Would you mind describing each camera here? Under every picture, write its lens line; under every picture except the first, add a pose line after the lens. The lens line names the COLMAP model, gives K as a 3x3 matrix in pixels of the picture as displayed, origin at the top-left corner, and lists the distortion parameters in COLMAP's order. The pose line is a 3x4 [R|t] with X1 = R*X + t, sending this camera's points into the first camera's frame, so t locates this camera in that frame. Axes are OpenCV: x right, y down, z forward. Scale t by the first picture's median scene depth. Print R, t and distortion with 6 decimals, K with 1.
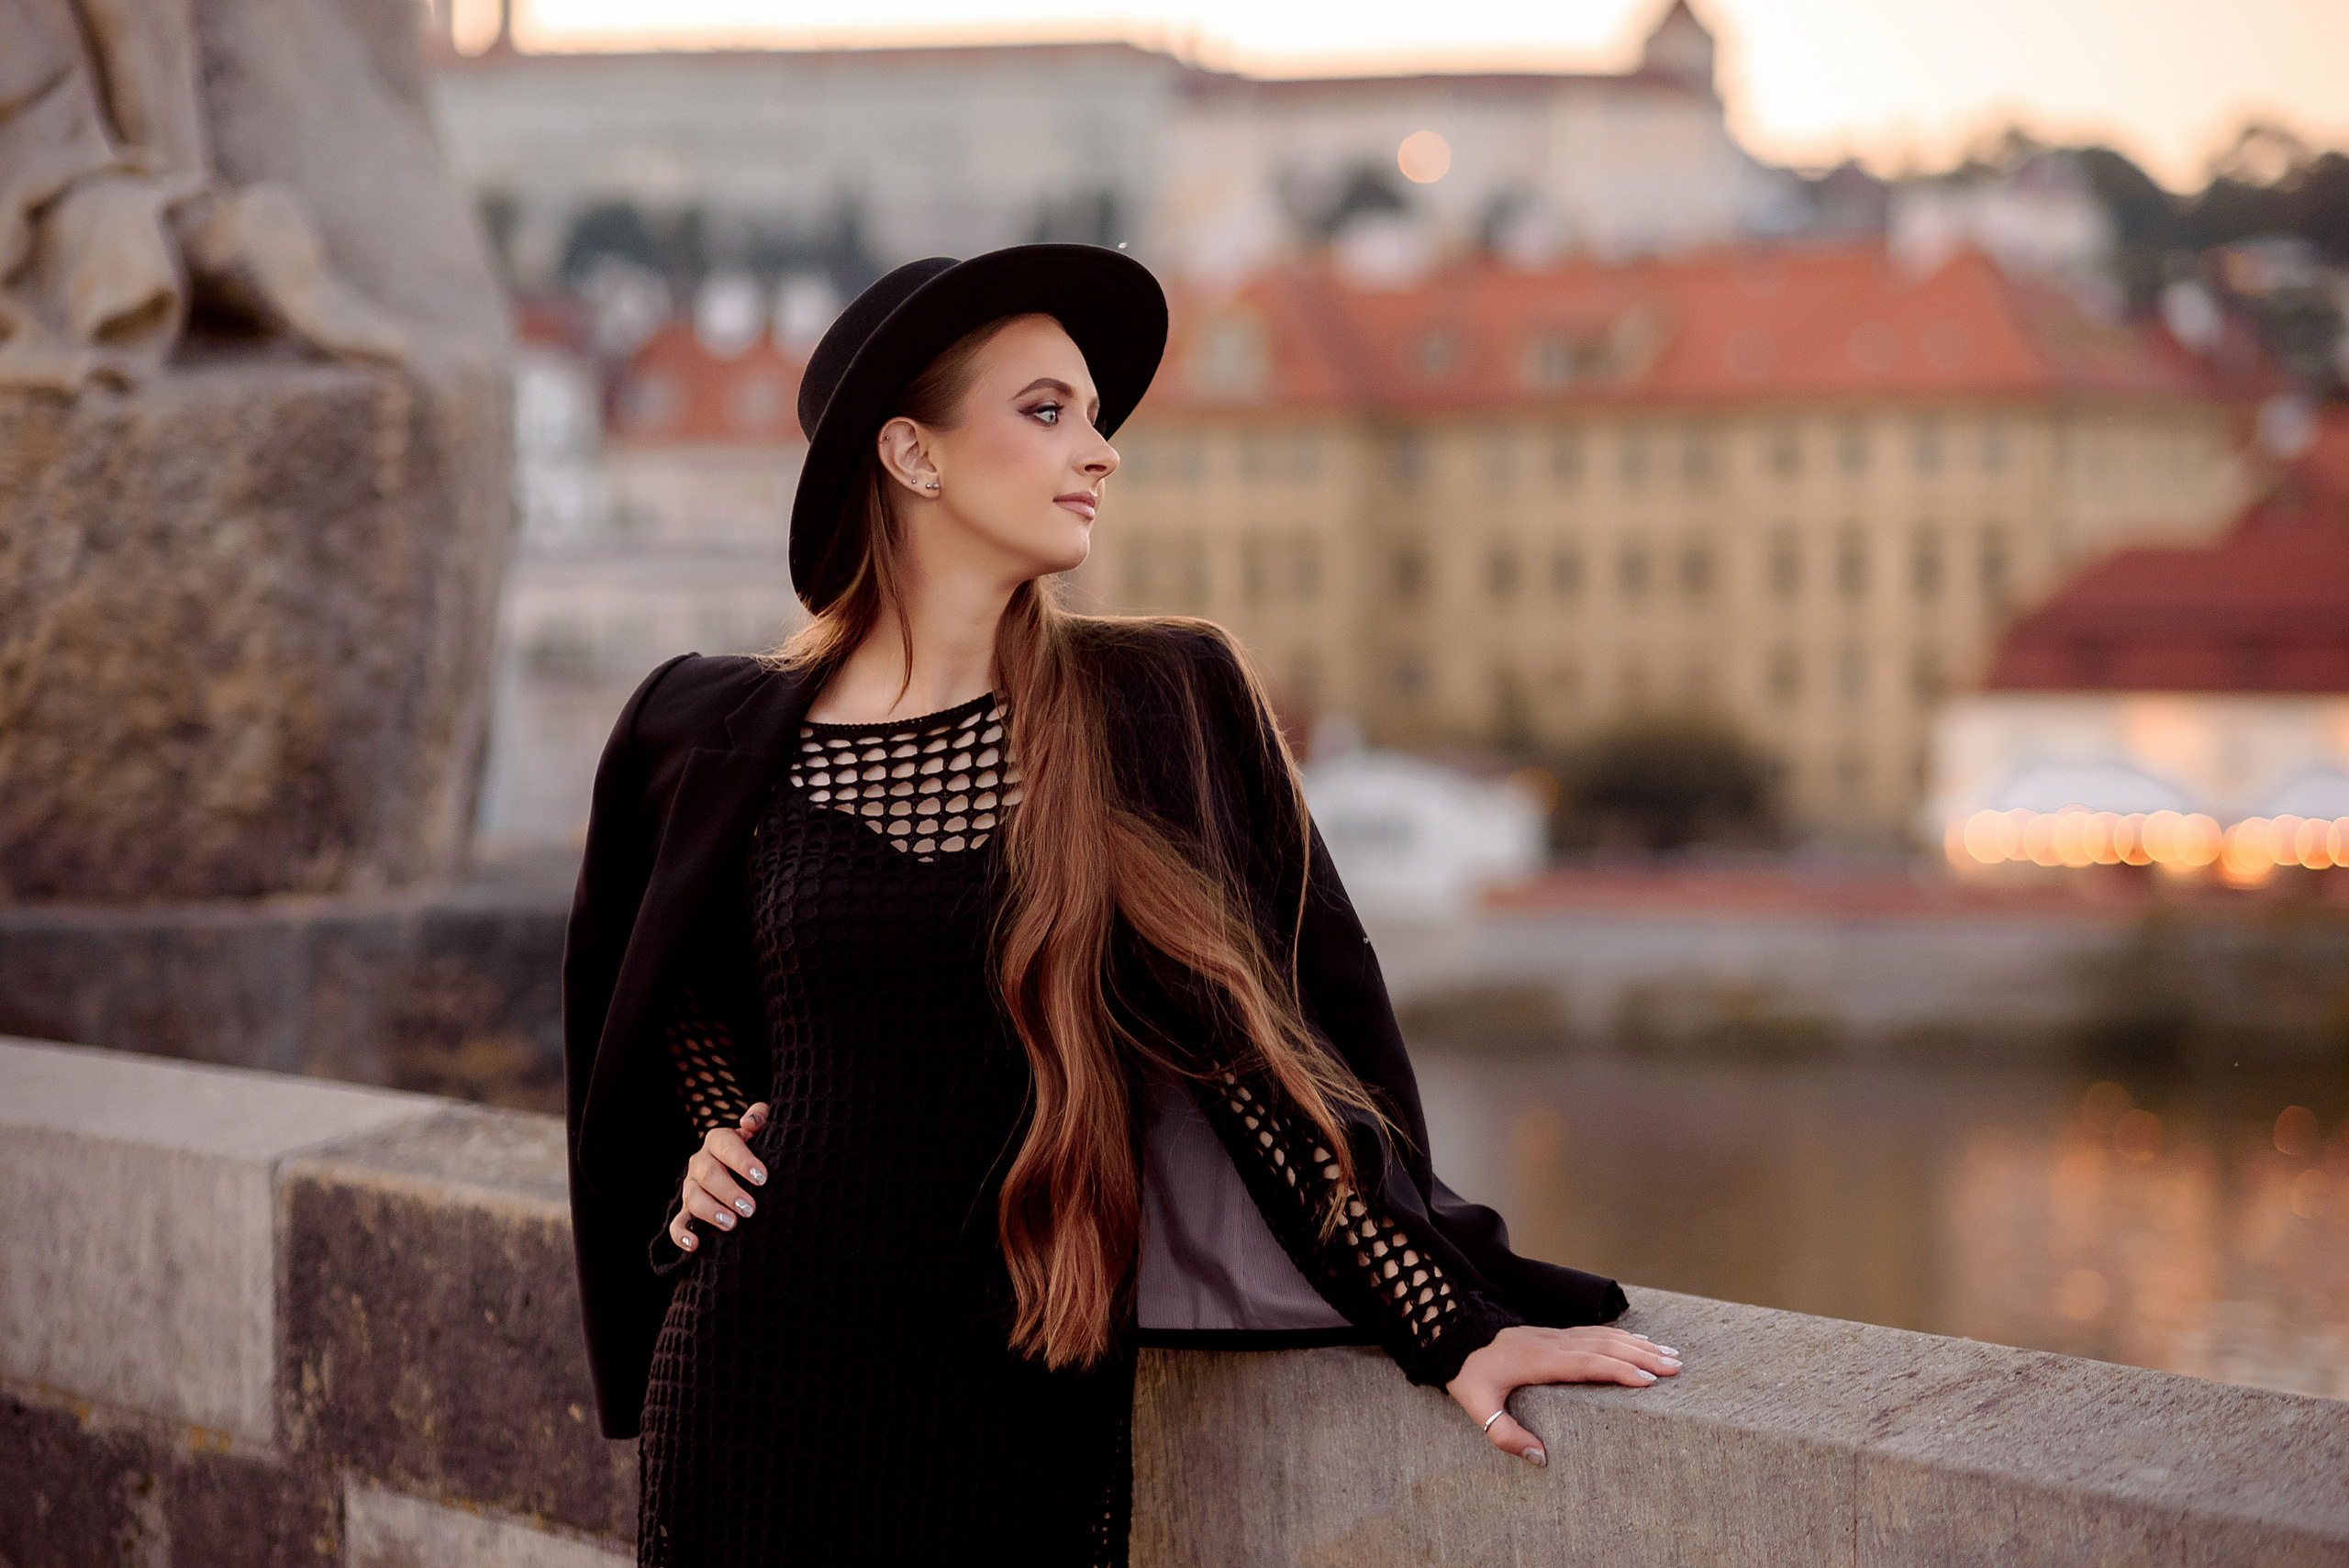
lens RADIAL K [[5696.3, 0, 1175.9], [0, 5696.3, 788.7], [0, 0, 1]] dist [0.029348, 0.000000]
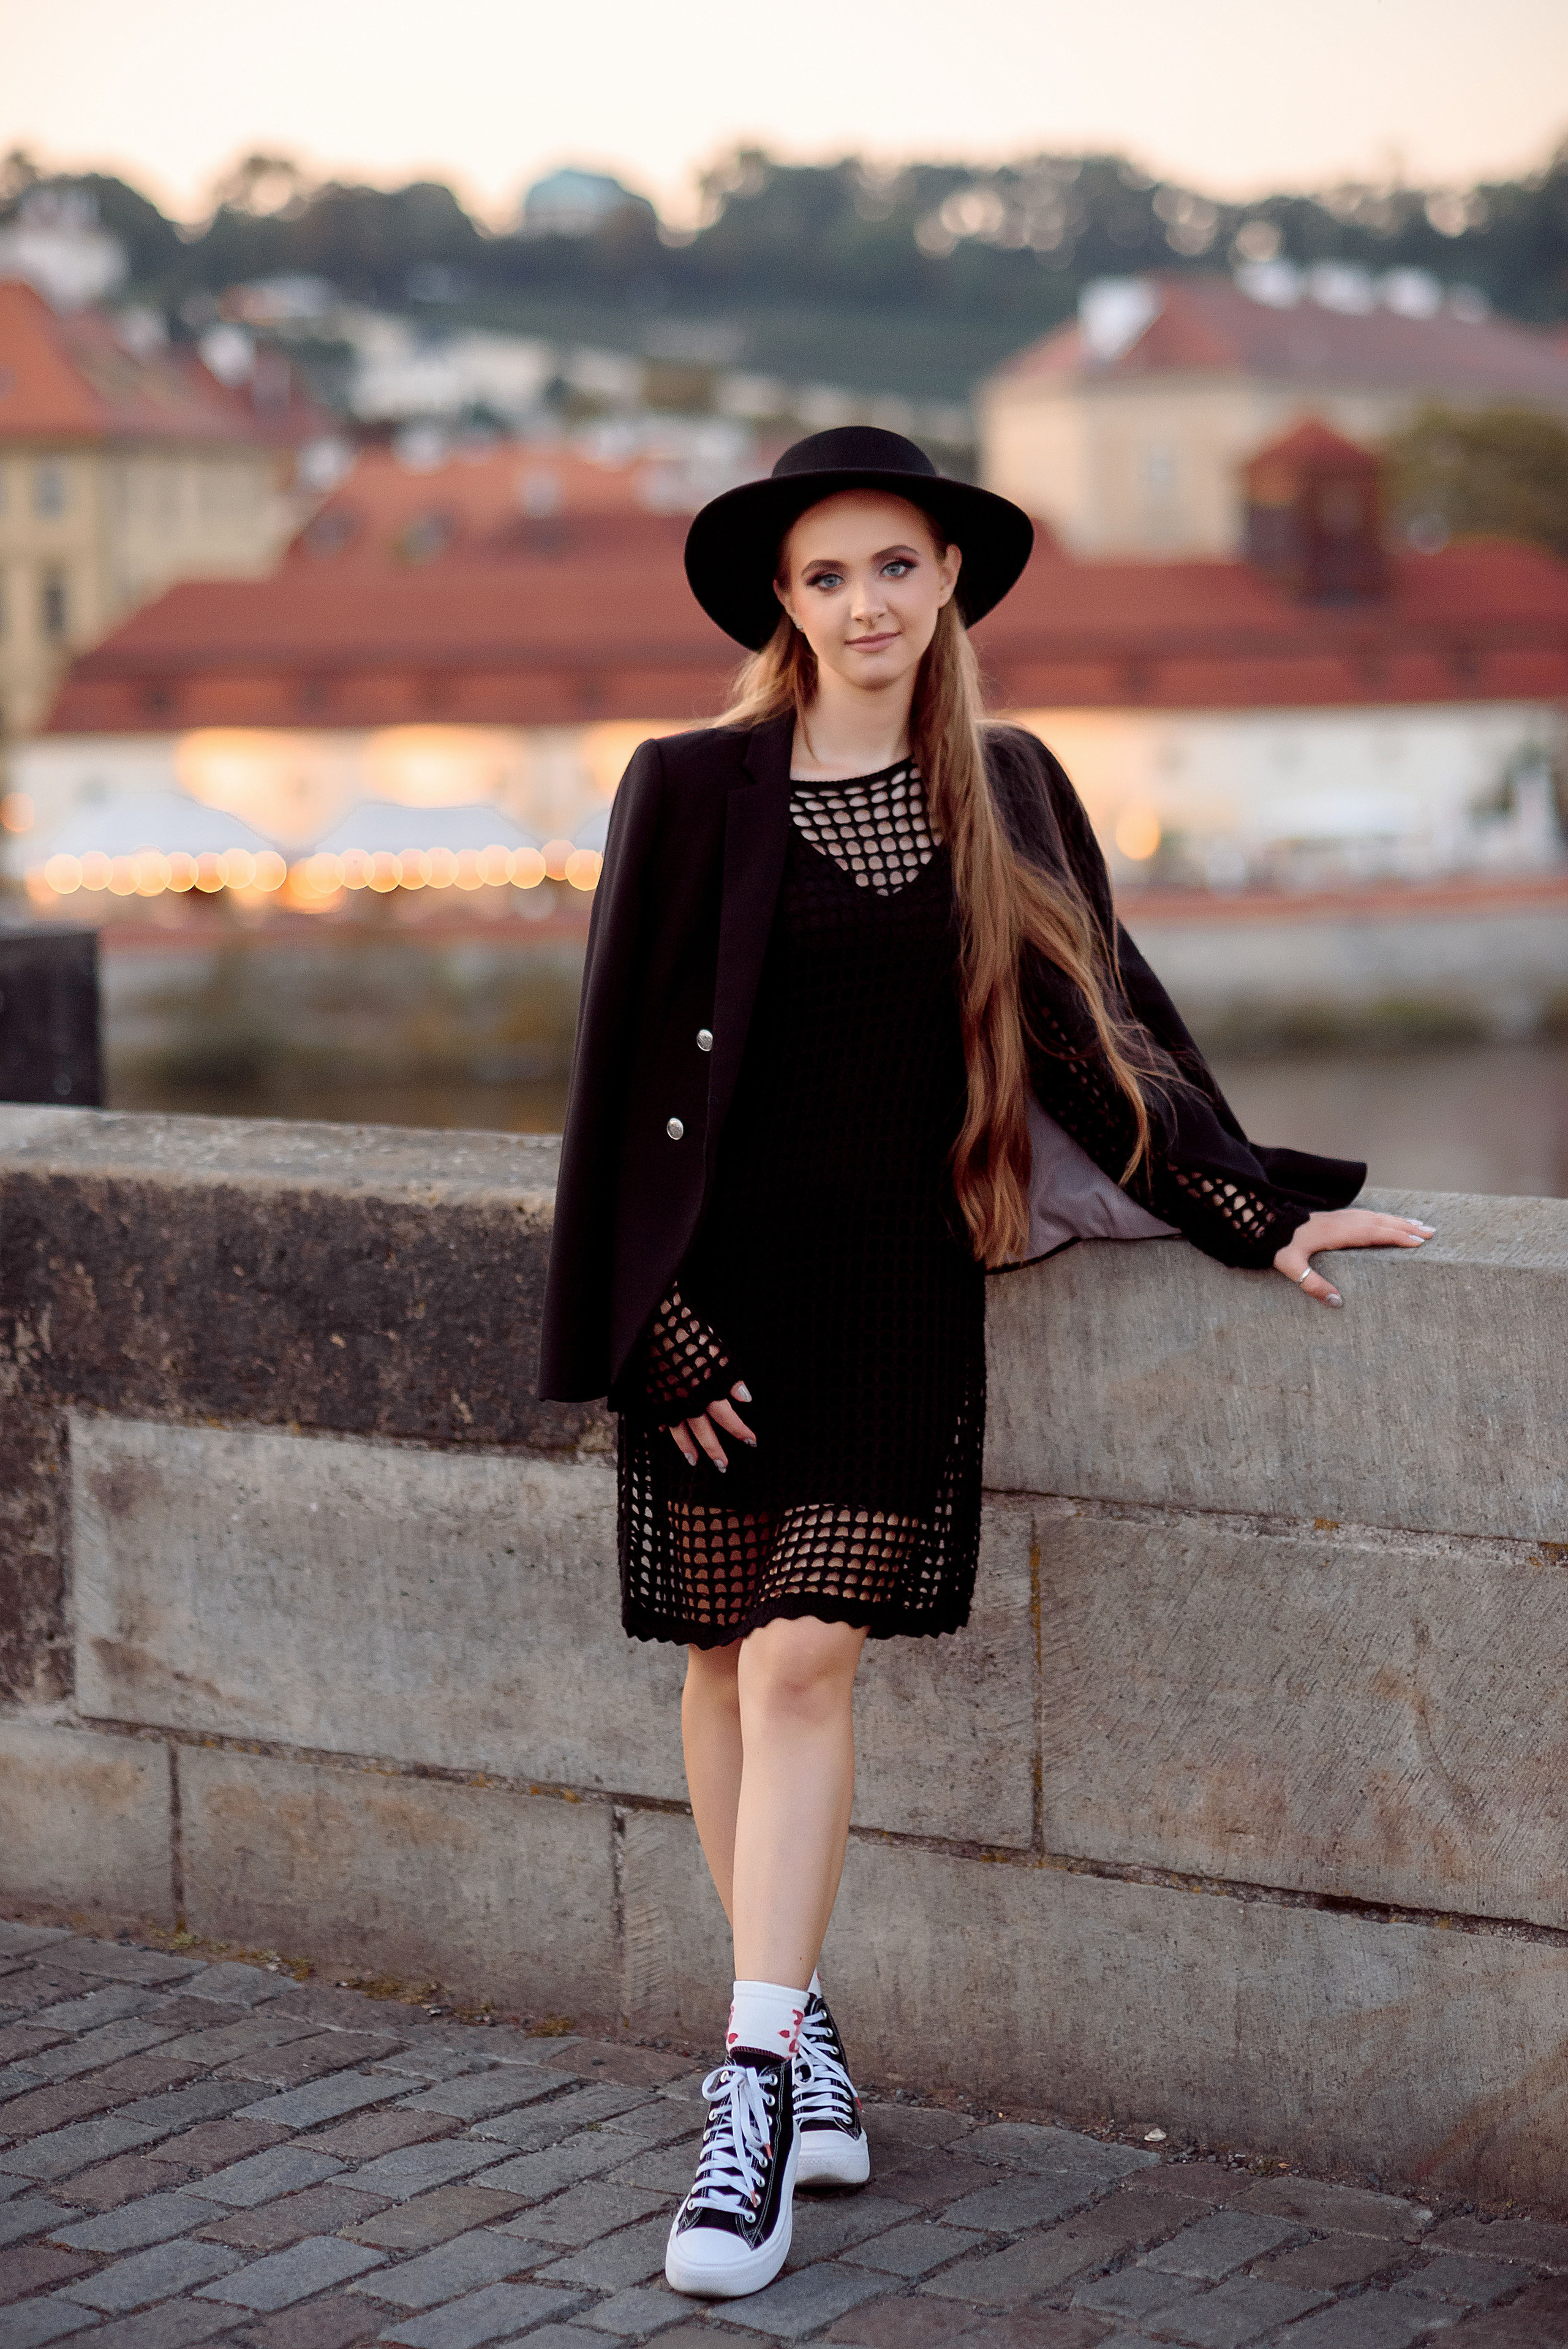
lens RADIAL K [[5695.7, 0, 783.4], [0, 5695.7, 1172.2], [0, 0, 1]] dist [0.029348, 0.000000]
pose [[0.961872, -0.044456, 0.269861, -0.334834], [0.028034, 0.997530, 0.064405, -0.006559], [-0.272058, -0.054384, 0.960743, -0.233682]]
